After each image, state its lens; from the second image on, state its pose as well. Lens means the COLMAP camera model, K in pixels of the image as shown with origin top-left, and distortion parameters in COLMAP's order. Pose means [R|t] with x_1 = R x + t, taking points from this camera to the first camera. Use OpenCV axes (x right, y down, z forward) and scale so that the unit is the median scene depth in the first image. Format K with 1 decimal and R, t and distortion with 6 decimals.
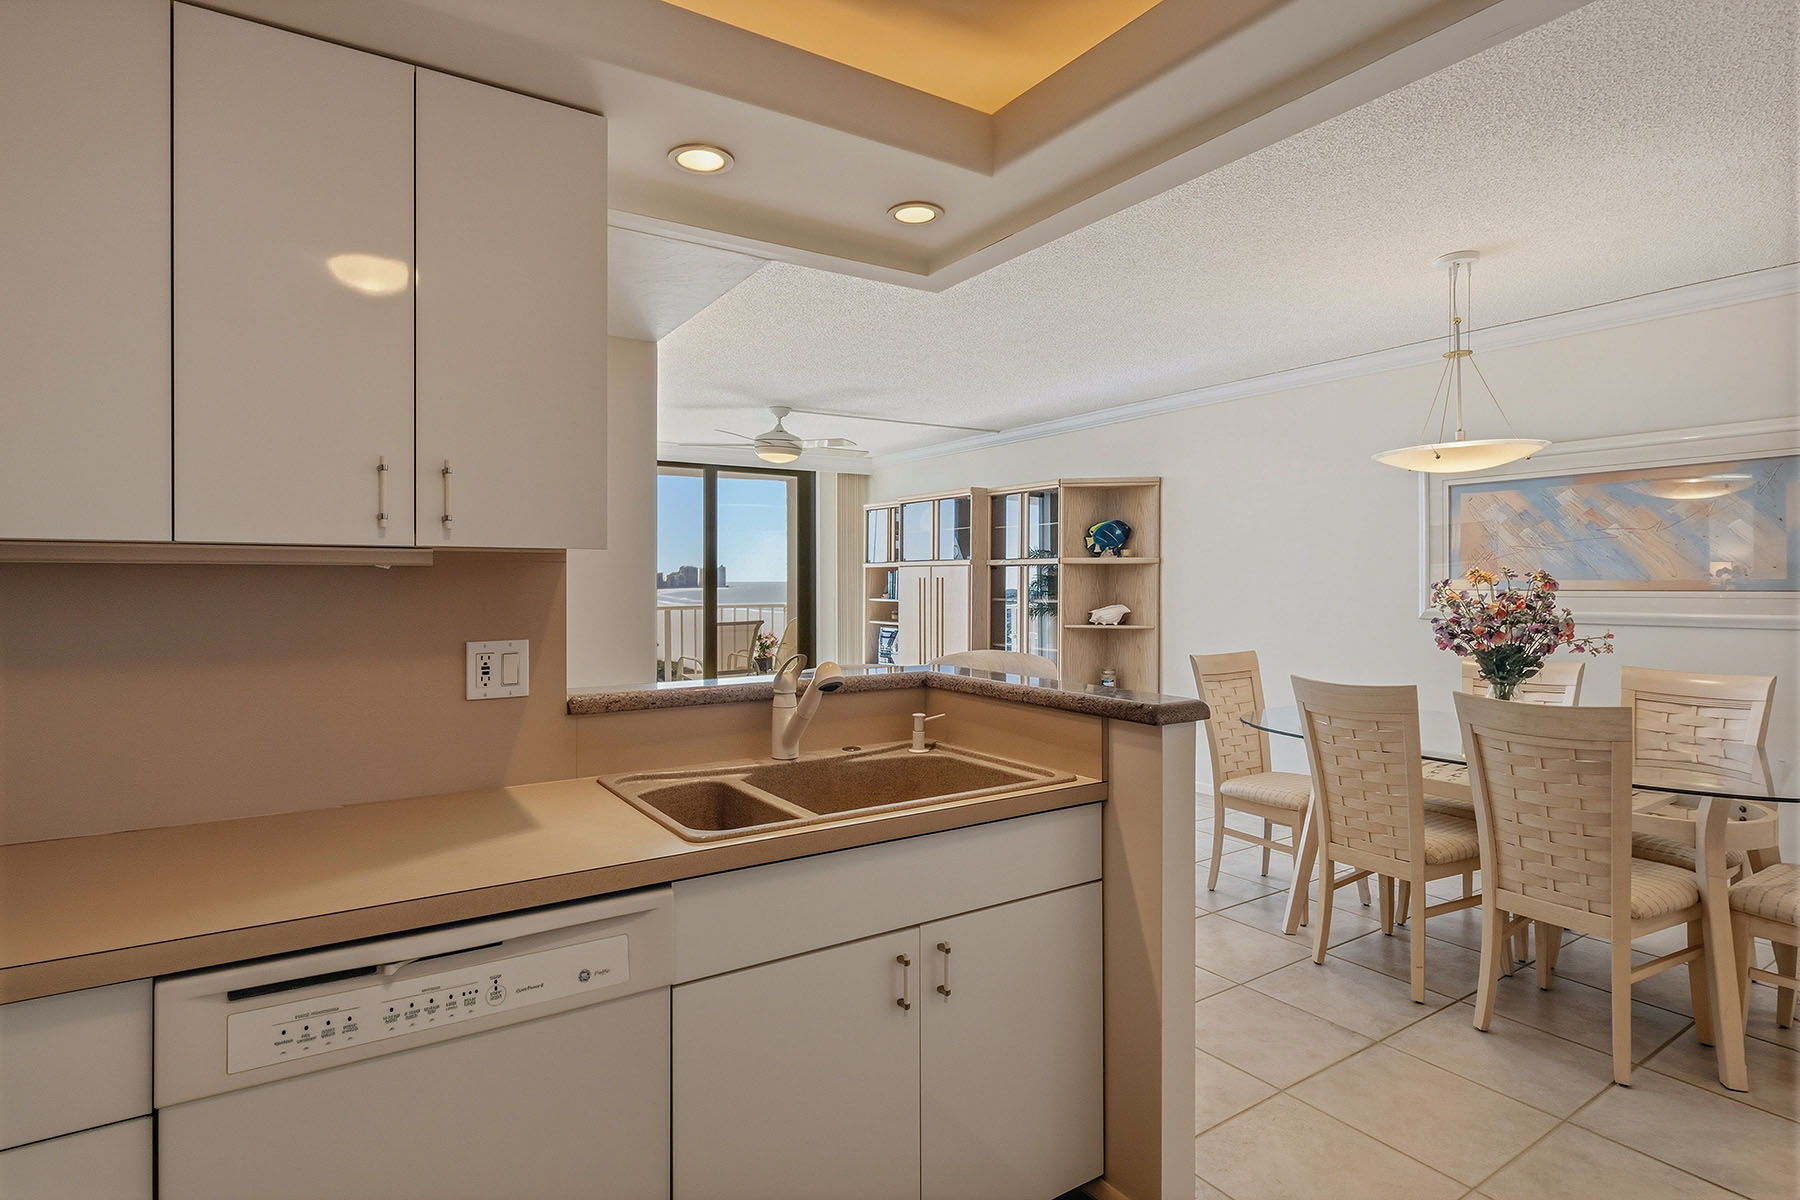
lens RADIAL K [[892.4, 0, 885.7], [0, 892.4, 570.5], [0, 0, 1]] dist [-0.004728, -0.000836]
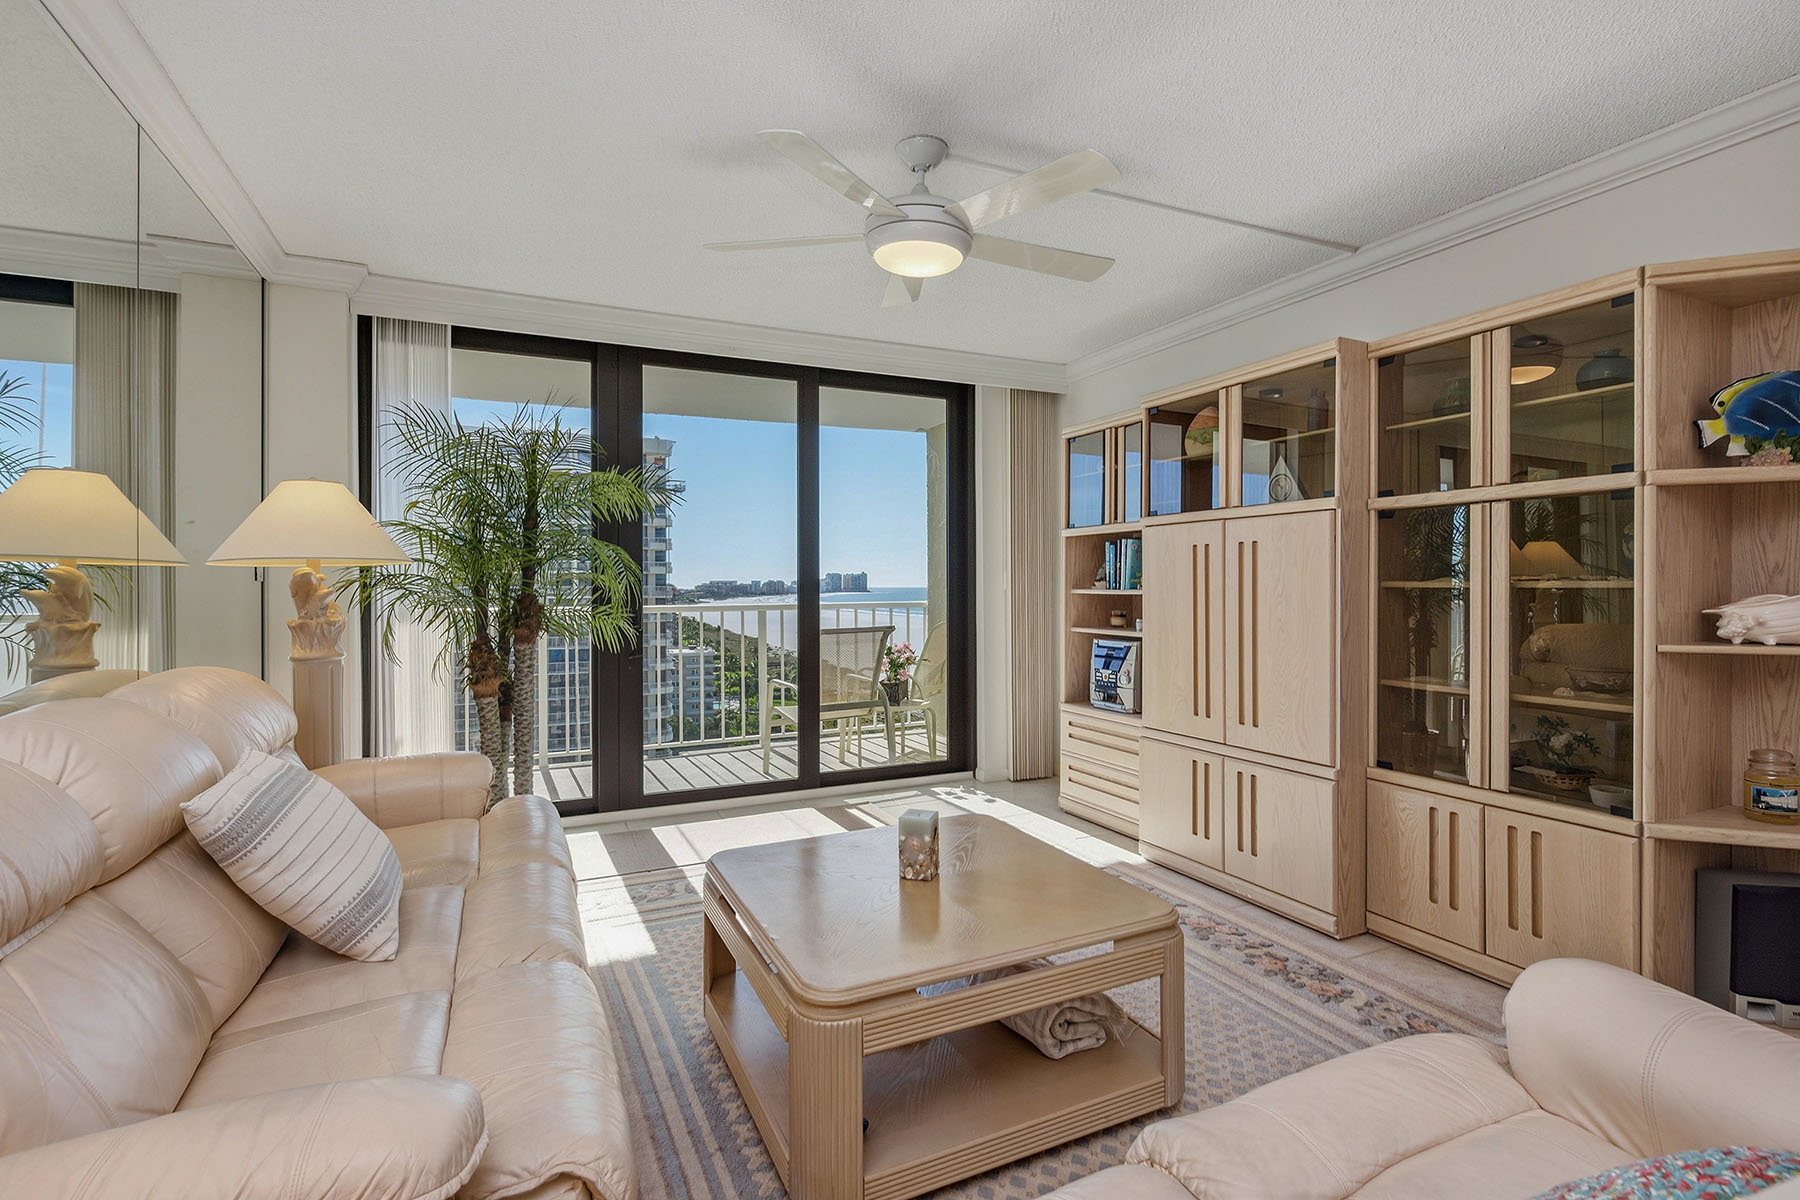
lens RADIAL K [[846.6, 0, 904.9], [0, 846.6, 590.3], [0, 0, 1]] dist [0.001497, 0.000114]
pose [[0.991372, -0.004777, -0.130990, -0.054520], [0.007159, 0.999817, 0.017722, 0.021412], [0.130881, -0.018507, 0.991225, 0.442946]]
